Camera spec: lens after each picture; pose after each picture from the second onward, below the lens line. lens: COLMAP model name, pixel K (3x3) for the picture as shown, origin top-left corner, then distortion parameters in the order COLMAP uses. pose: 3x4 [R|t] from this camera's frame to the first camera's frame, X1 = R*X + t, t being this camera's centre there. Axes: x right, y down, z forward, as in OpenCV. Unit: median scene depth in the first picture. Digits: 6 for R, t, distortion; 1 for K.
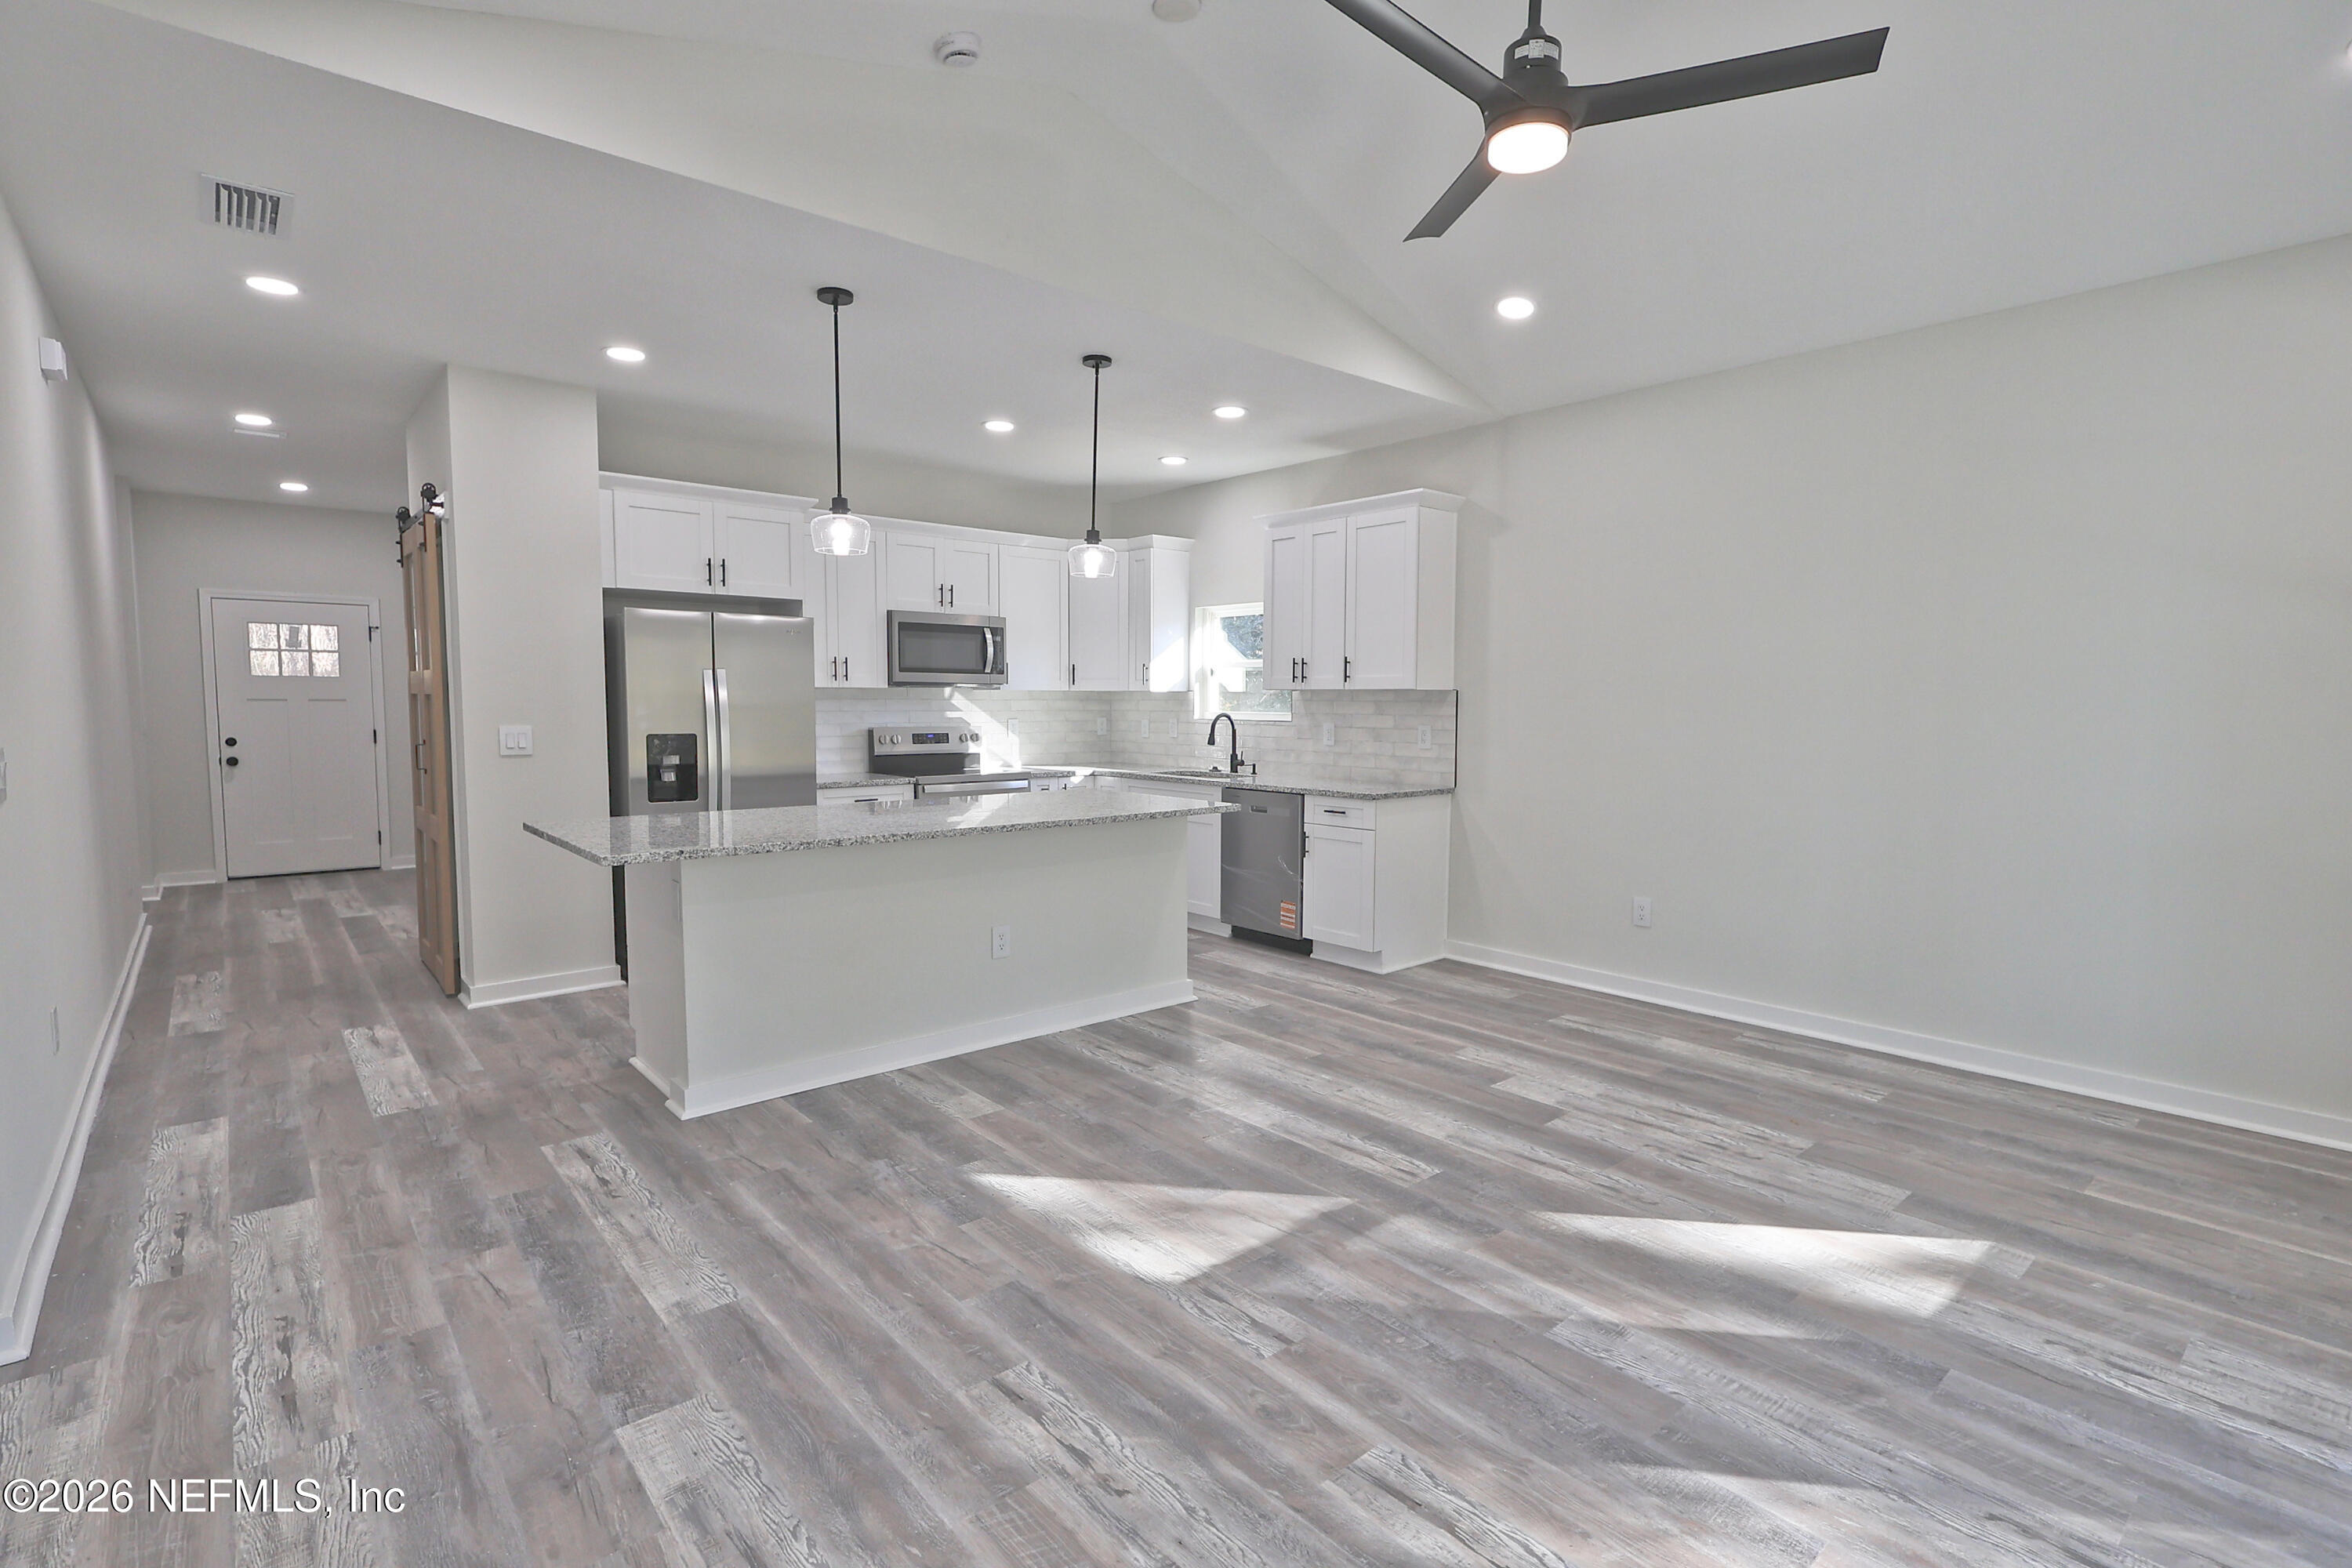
lens RADIAL K [[1097.9, 0, 1165.1], [0, 1097.9, 786.1], [0, 0, 1]] dist [0.001919, 0.000028]
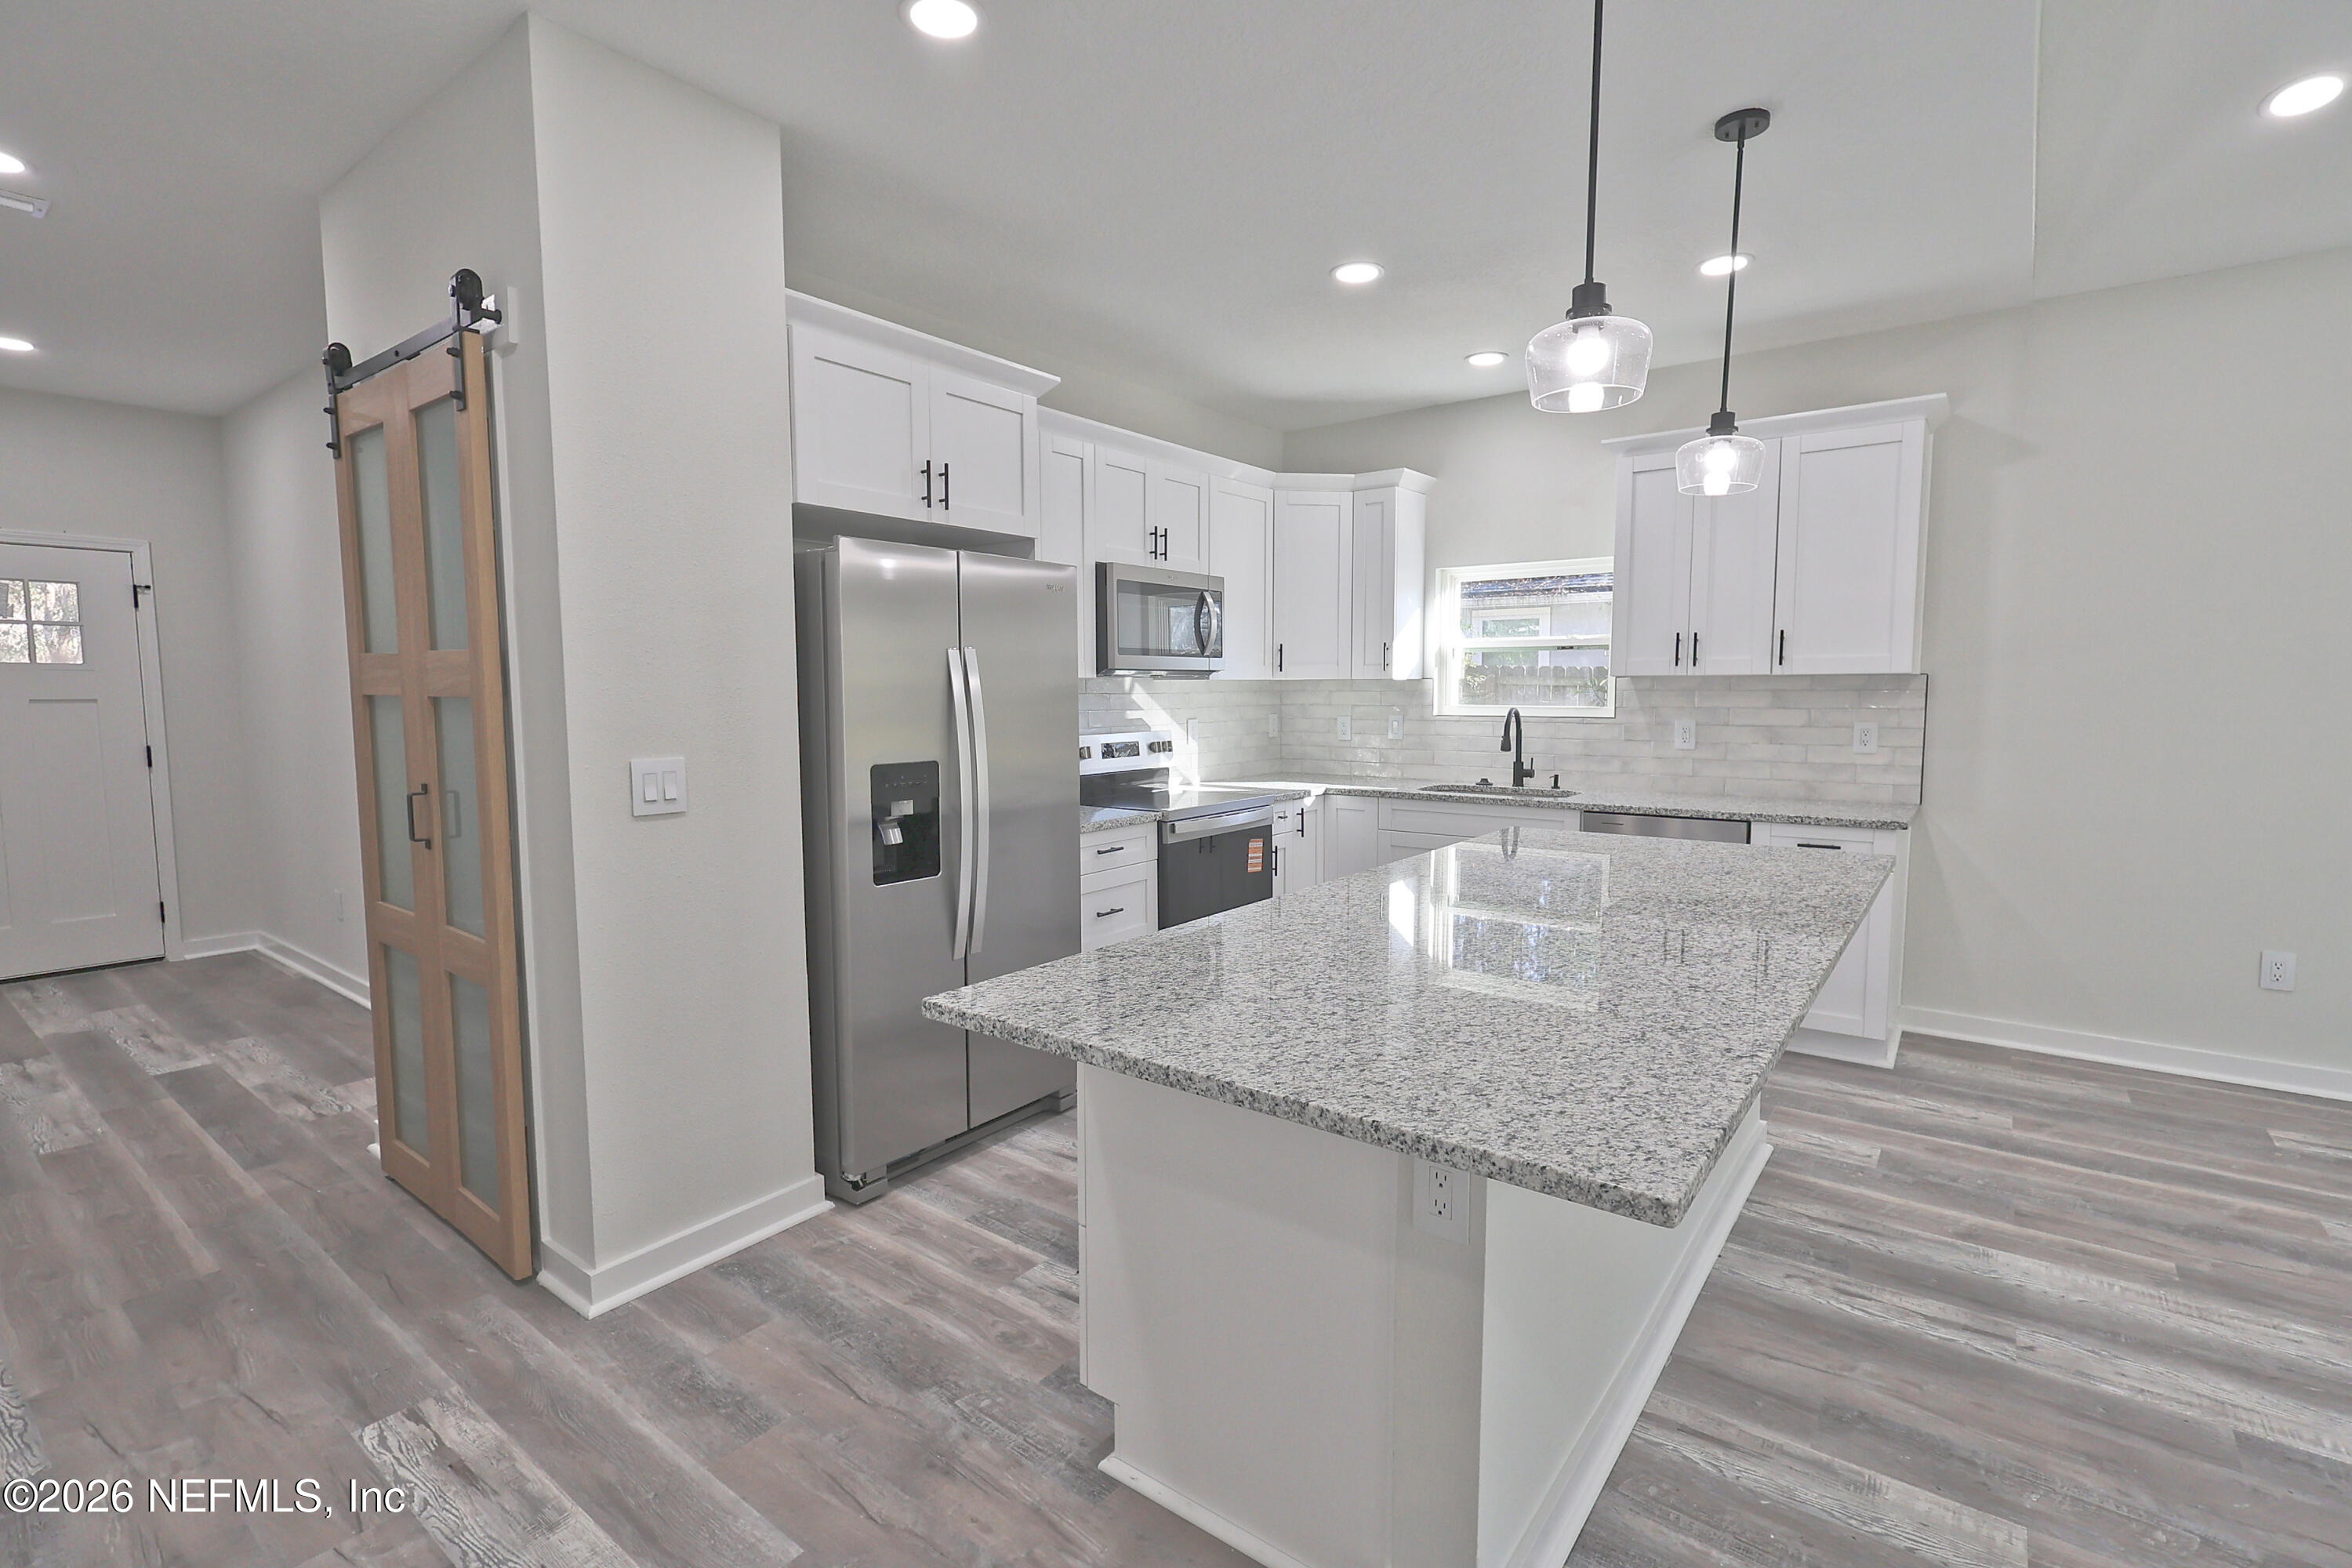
lens RADIAL K [[1078.3, 0, 1167.5], [0, 1078.3, 785.3], [0, 0, 1]] dist [-0.001343, 0.000384]
pose [[0.979406, -0.028426, 0.199889, -0.448539], [0.025861, 0.999546, 0.015433, -0.042481], [-0.200237, -0.009946, 0.979697, 0.444527]]
